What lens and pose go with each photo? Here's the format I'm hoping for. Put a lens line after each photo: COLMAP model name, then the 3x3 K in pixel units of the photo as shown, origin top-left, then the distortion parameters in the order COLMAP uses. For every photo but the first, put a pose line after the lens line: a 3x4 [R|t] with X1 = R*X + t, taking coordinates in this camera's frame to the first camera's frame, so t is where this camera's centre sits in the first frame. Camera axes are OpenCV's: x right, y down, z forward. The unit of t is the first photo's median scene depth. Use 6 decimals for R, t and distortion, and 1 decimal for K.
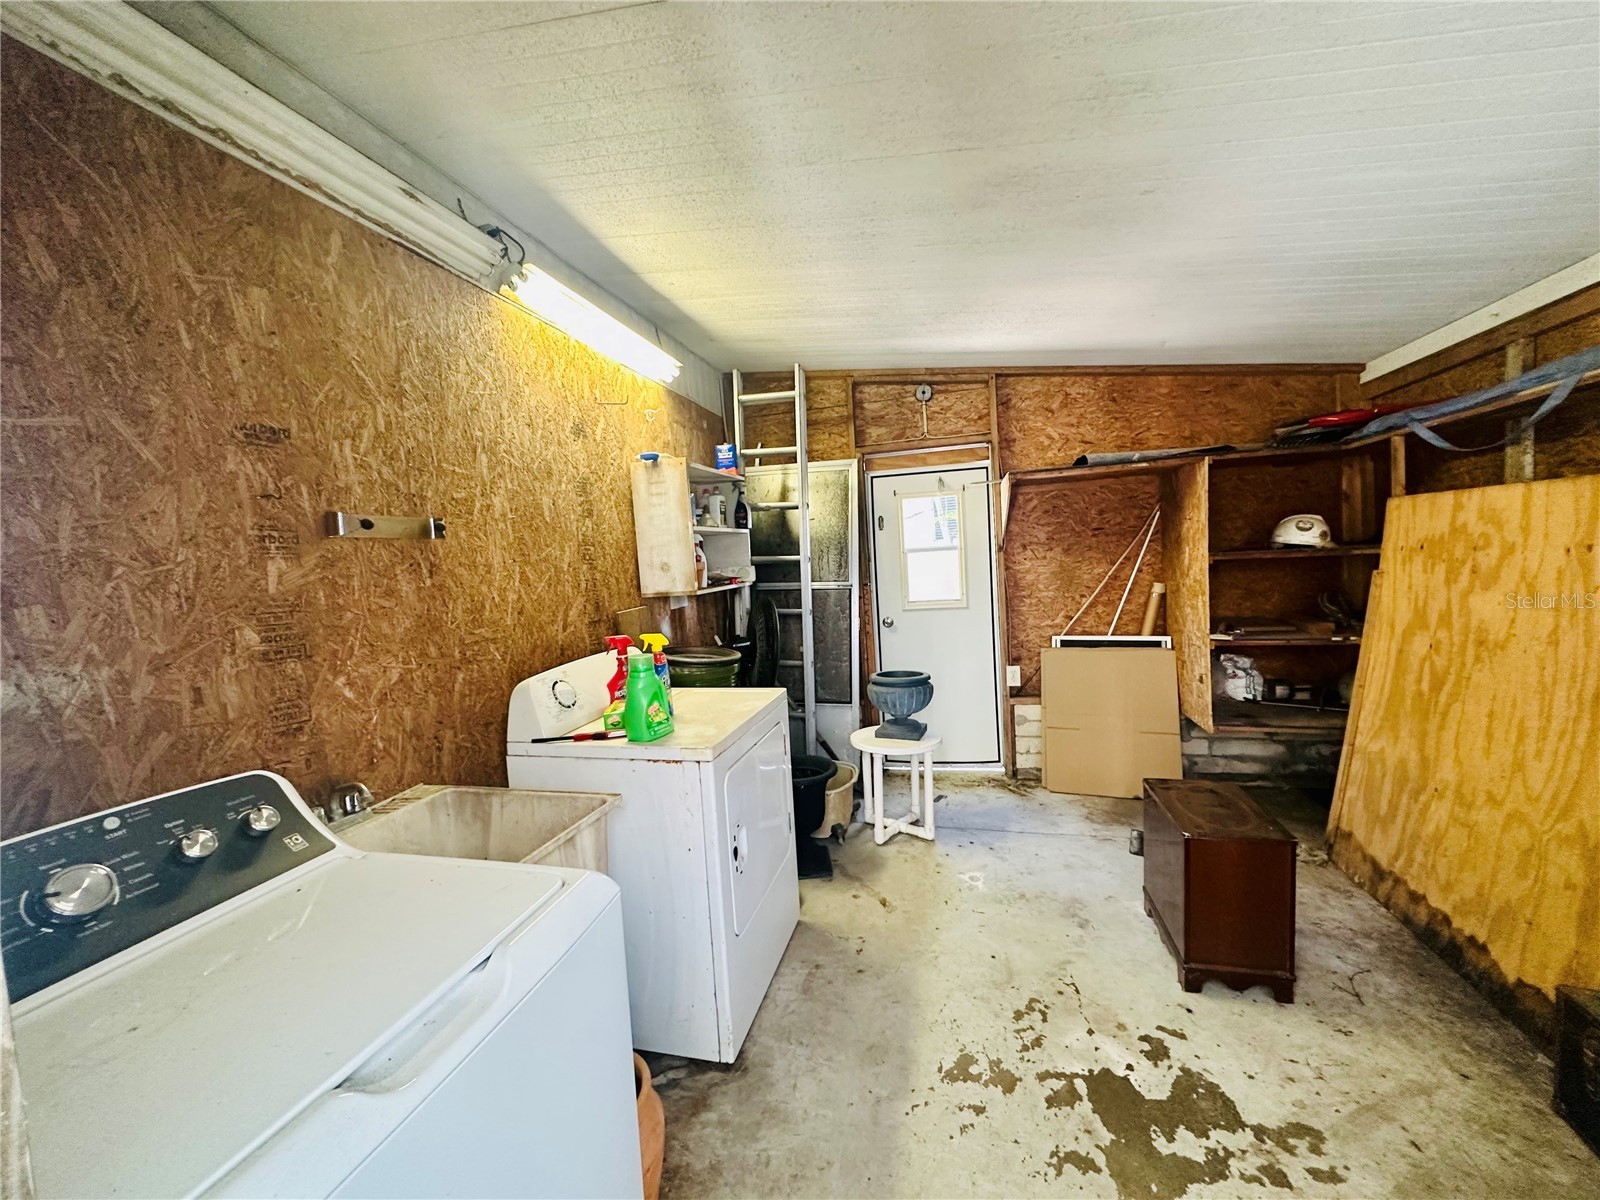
lens RADIAL K [[642.3, 0, 799.6], [0, 642.3, 596.8], [0, 0, 1]] dist [-0.003933, 0.001312]
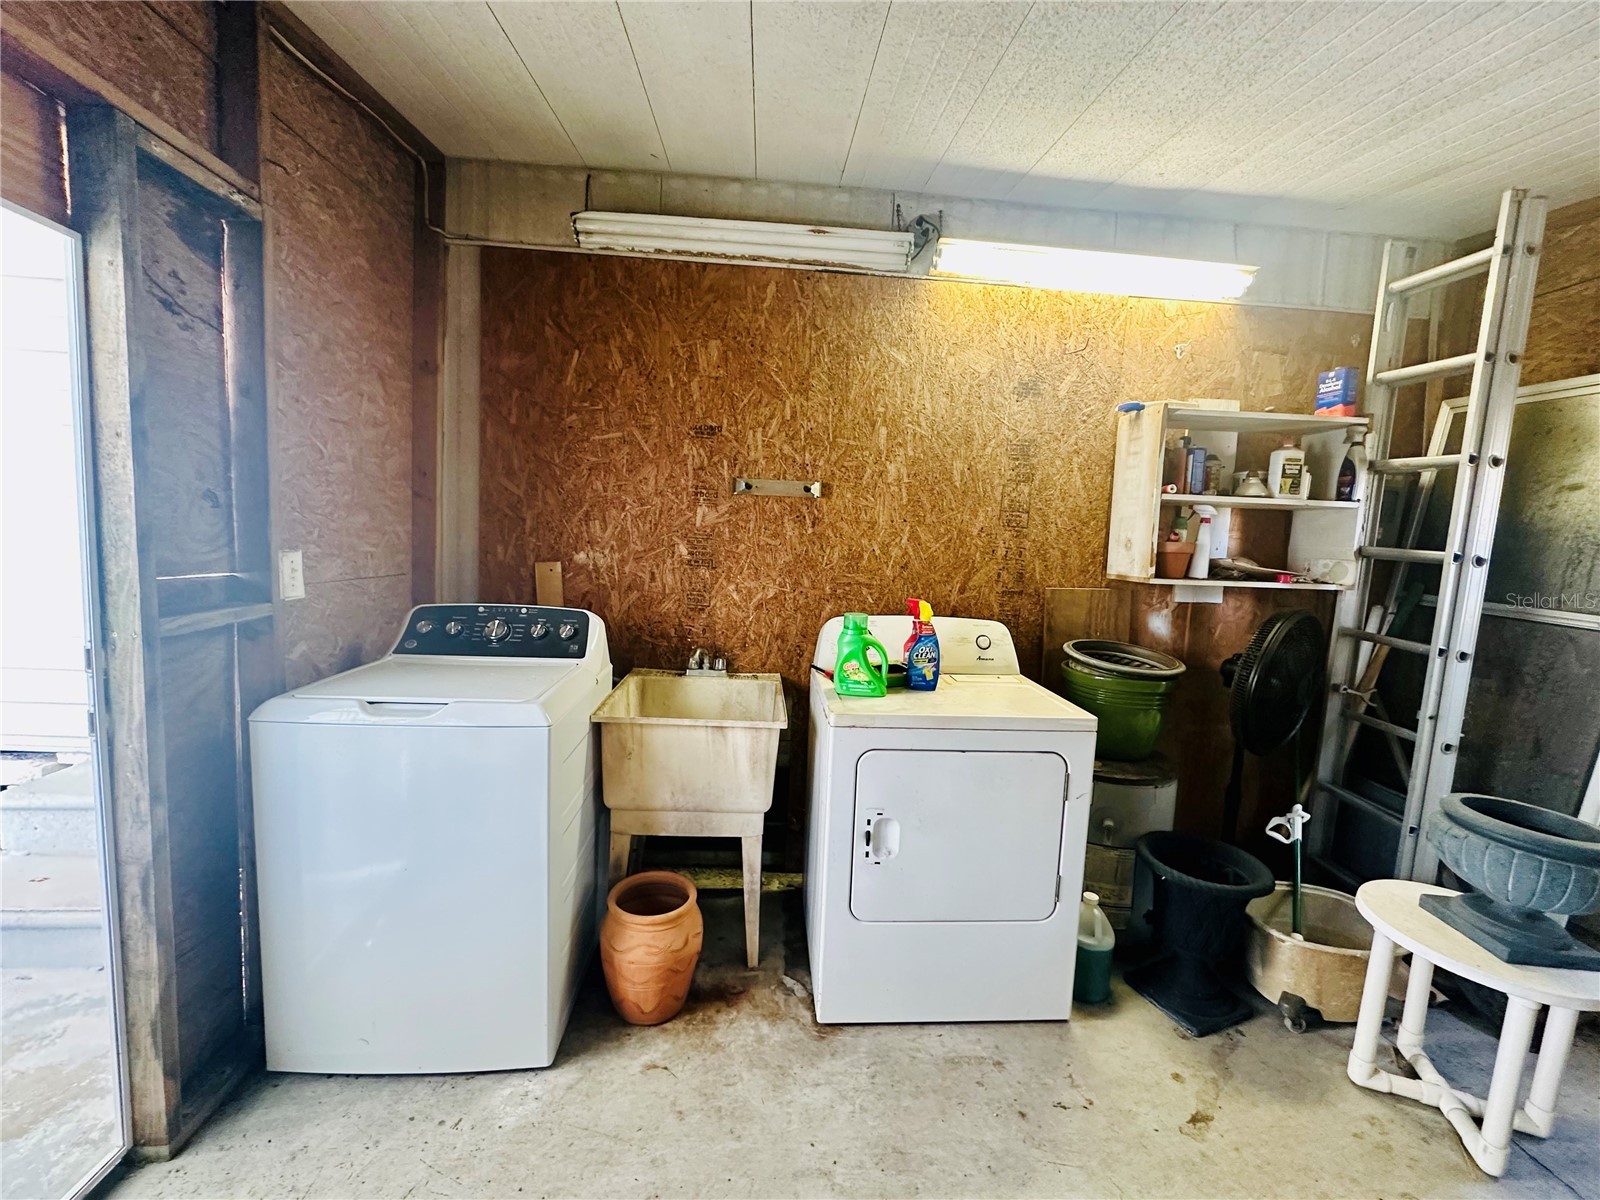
lens RADIAL K [[642.3, 0, 799.6], [0, 642.3, 596.8], [0, 0, 1]] dist [-0.003933, 0.001312]
pose [[0.310355, 0.166270, -0.935967, 0.726374], [-0.119711, 0.983583, 0.135034, -0.069323], [0.943053, 0.070137, 0.325164, 0.595539]]
